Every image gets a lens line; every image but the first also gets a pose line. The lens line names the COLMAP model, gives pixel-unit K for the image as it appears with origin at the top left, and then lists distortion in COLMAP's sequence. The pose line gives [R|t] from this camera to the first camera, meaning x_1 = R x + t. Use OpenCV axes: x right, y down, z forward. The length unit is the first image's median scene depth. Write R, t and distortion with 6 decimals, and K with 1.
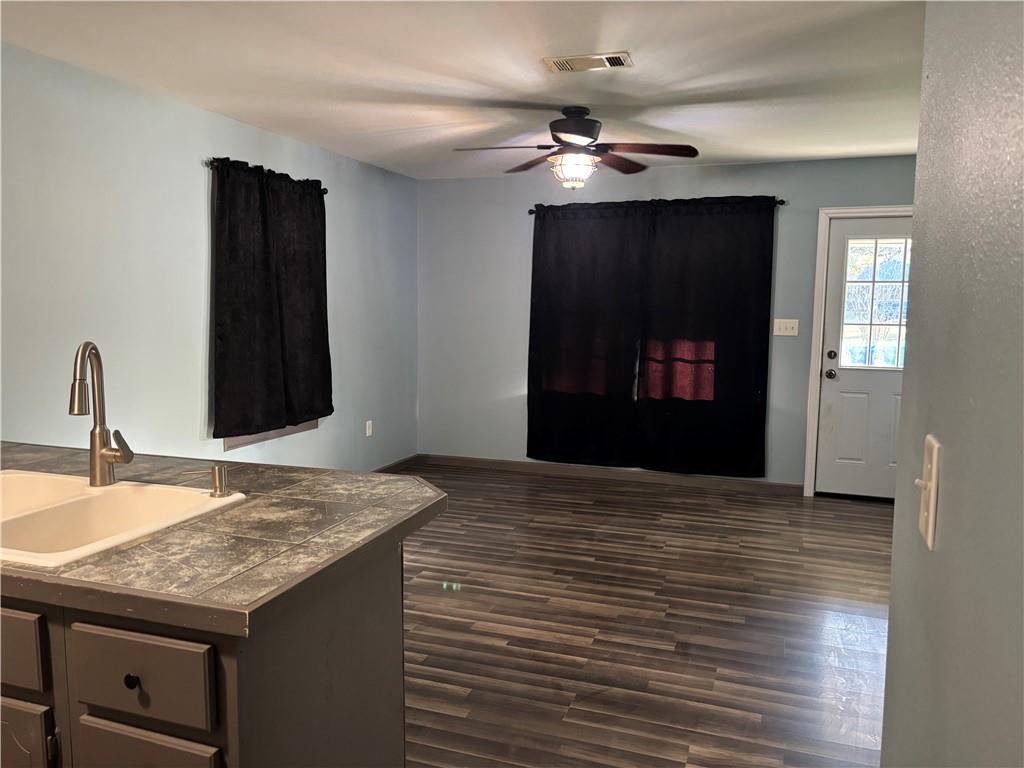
lens RADIAL K [[752.6, 0, 512.0], [0, 752.6, 384.0], [0, 0, 1]] dist [-0.003399, -0.000942]
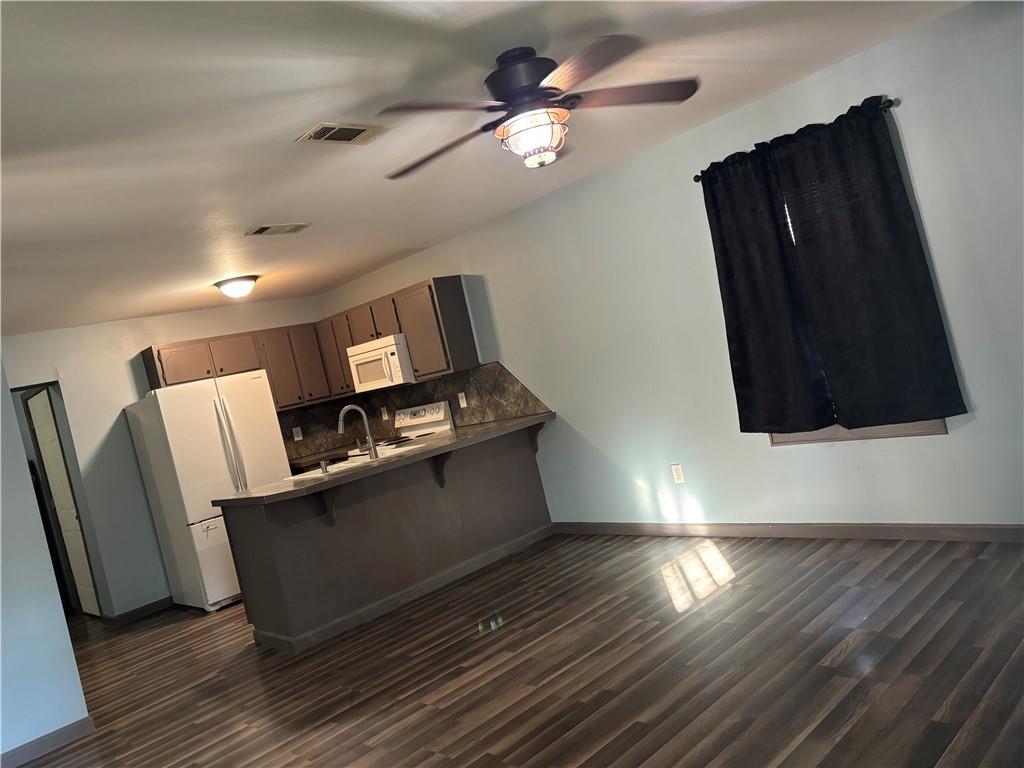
lens RADIAL K [[792.3, 0, 516.8], [0, 792.3, 378.7], [0, 0, 1]] dist [0.094055, 0.002591]
pose [[-0.456895, 0.117265, -0.881757, 0.907011], [0.137322, 0.988687, 0.060330, -0.140706], [0.878857, -0.093520, -0.467830, 1.553119]]
